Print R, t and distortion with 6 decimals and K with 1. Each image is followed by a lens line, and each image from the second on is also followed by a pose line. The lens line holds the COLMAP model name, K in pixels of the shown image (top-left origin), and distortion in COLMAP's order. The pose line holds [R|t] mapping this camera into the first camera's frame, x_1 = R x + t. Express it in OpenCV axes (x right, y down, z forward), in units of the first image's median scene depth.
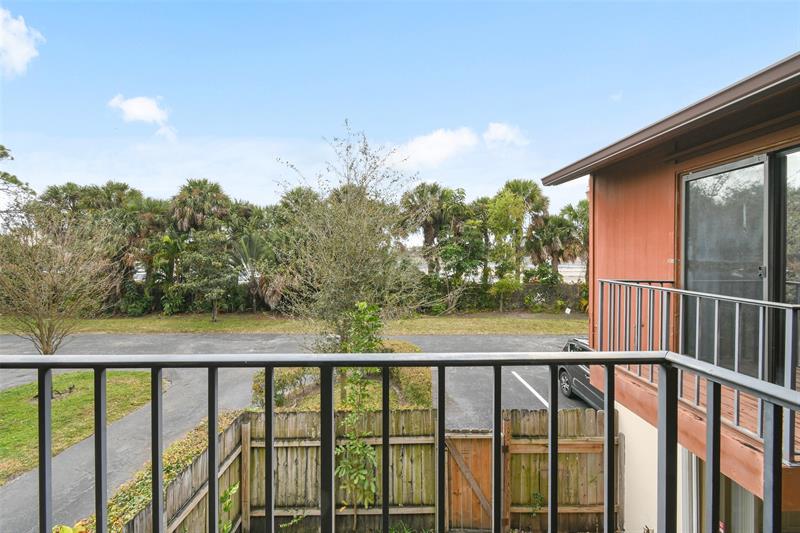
lens RADIAL K [[365.4, 0, 400.0], [0, 365.4, 266.5], [0, 0, 1]] dist [0.000386, -0.000201]
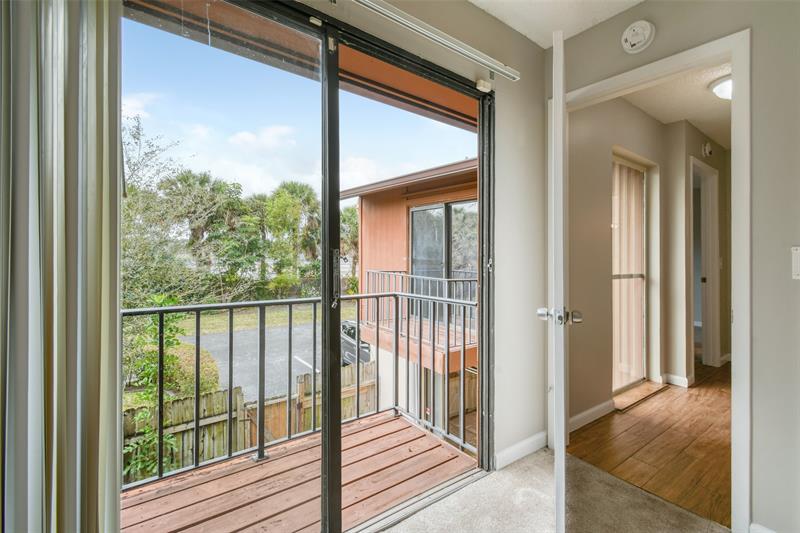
lens RADIAL K [[365.5, 0, 428.6], [0, 365.5, 268.8], [0, 0, 1]] dist [0.001079, 0.000134]
pose [[0.773732, -0.006341, 0.633481, -0.058870], [-0.003181, 0.999898, 0.013894, 0.001946], [-0.633505, -0.012766, 0.773634, -0.092174]]
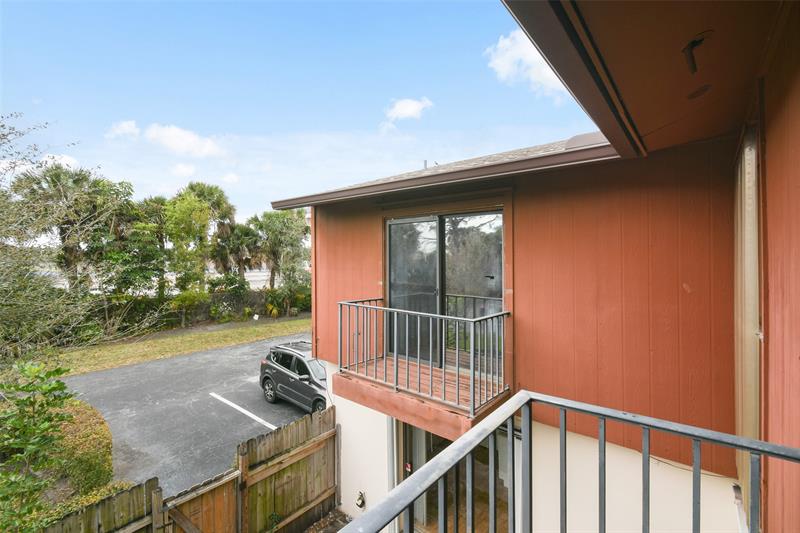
lens RADIAL K [[354.0, 0, 403.2], [0, 354.0, 262.0], [0, 0, 1]] dist [0.001339, -0.000426]
pose [[0.633137, -0.009036, 0.773987, -0.053690], [0.019306, 0.999805, -0.004121, -0.022907], [-0.773799, 0.017552, 0.633188, 0.033403]]
